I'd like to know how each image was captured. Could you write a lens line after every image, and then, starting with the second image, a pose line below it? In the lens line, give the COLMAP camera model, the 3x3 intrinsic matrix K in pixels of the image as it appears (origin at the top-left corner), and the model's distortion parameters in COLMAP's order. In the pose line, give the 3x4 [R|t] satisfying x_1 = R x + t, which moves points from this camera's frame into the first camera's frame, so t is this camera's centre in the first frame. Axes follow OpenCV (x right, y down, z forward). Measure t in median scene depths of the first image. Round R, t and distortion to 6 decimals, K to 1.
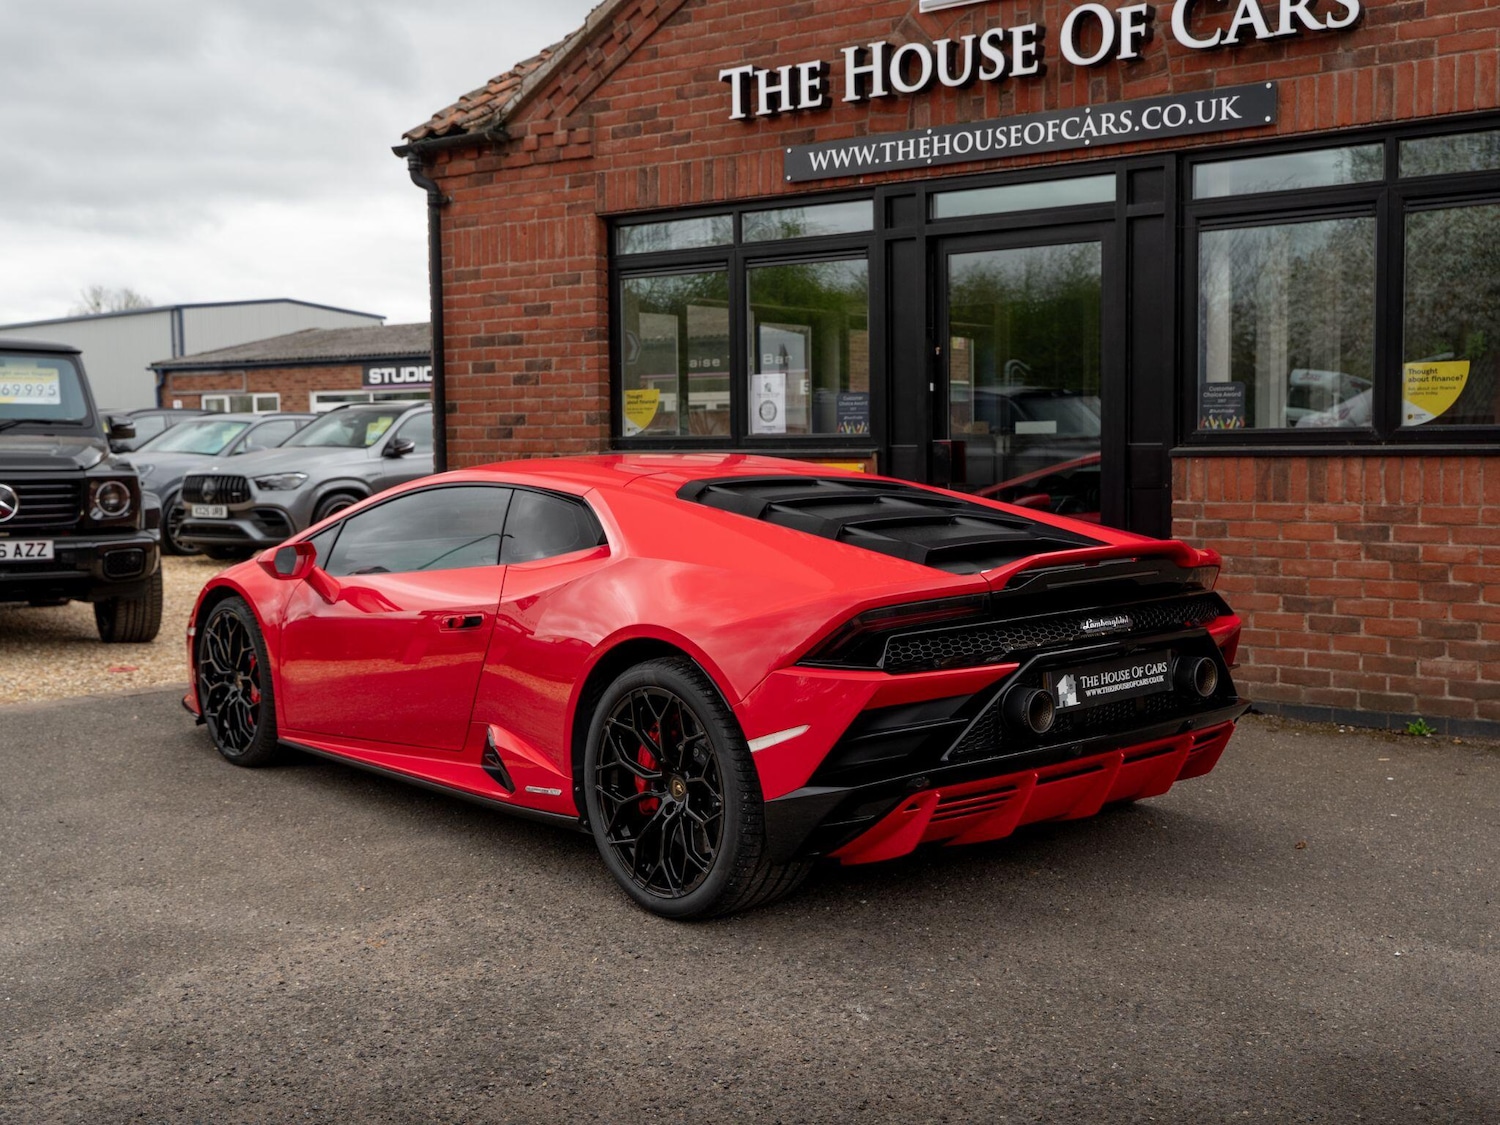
lens RADIAL K [[1661.2, 0, 781.2], [0, 1661.2, 566.1], [0, 0, 1]] dist [0.006518, 0.000000]
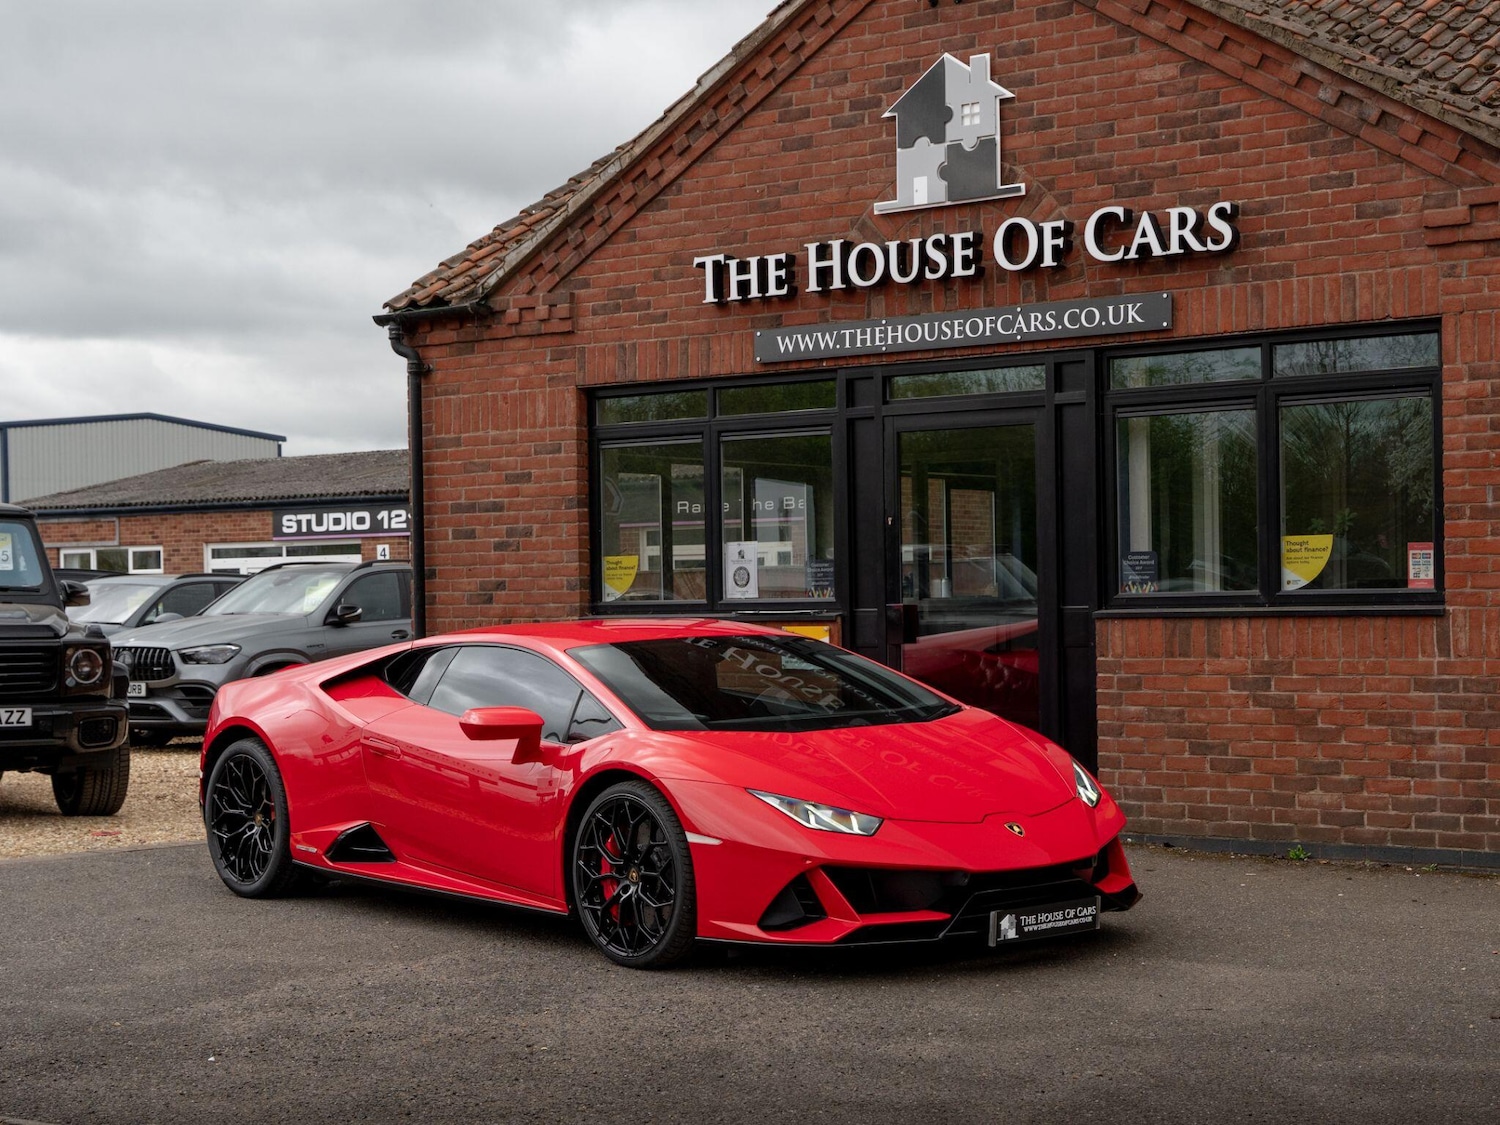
lens RADIAL K [[2372.4, 0, 905.6], [0, 2372.4, 642.9], [0, 0, 1]] dist [0.006477, 0.000000]
pose [[0.999574, -0.004665, 0.028808, 0.055529], [0.006353, 0.998250, -0.058786, 0.038984], [-0.028484, 0.058944, 0.997855, -0.523048]]
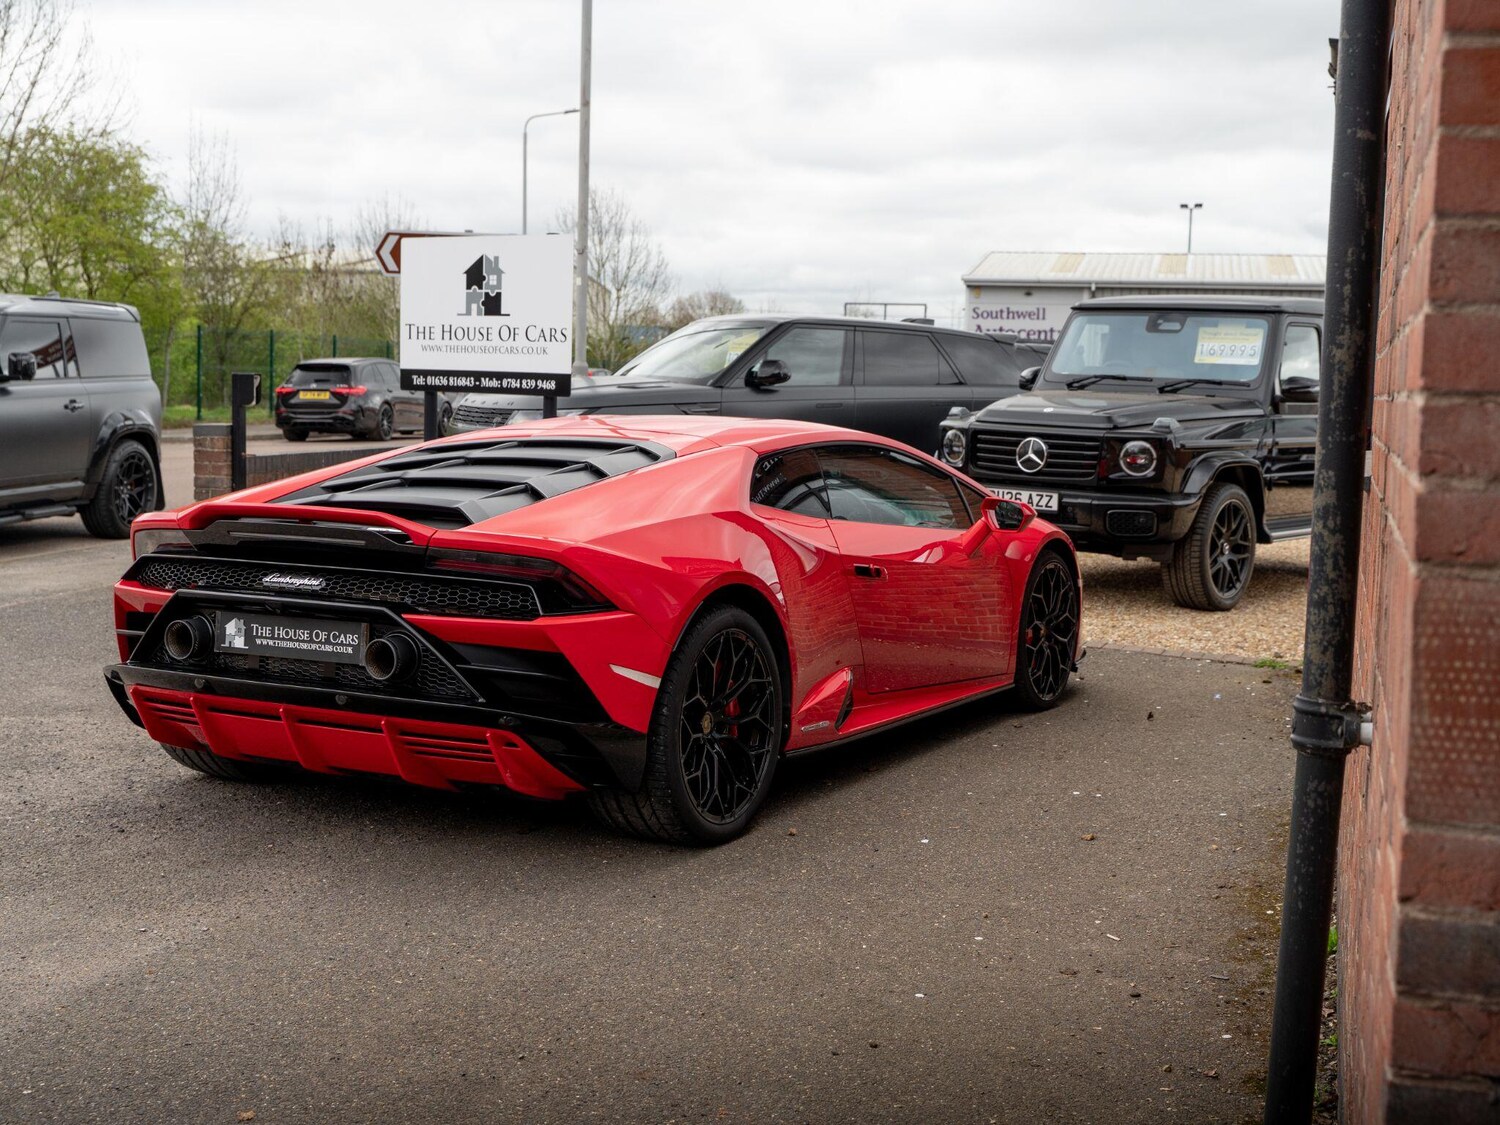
lens RADIAL K [[1967.2, 0, 743.9], [0, 1967.2, 548.0], [0, 0, 1]] dist [0.009264, 0.000000]
pose [[0.329266, 0.098874, -0.939046, 0.787096], [-0.103189, 0.992314, 0.068301, -0.053835], [0.938582, 0.074410, 0.336938, 0.468085]]
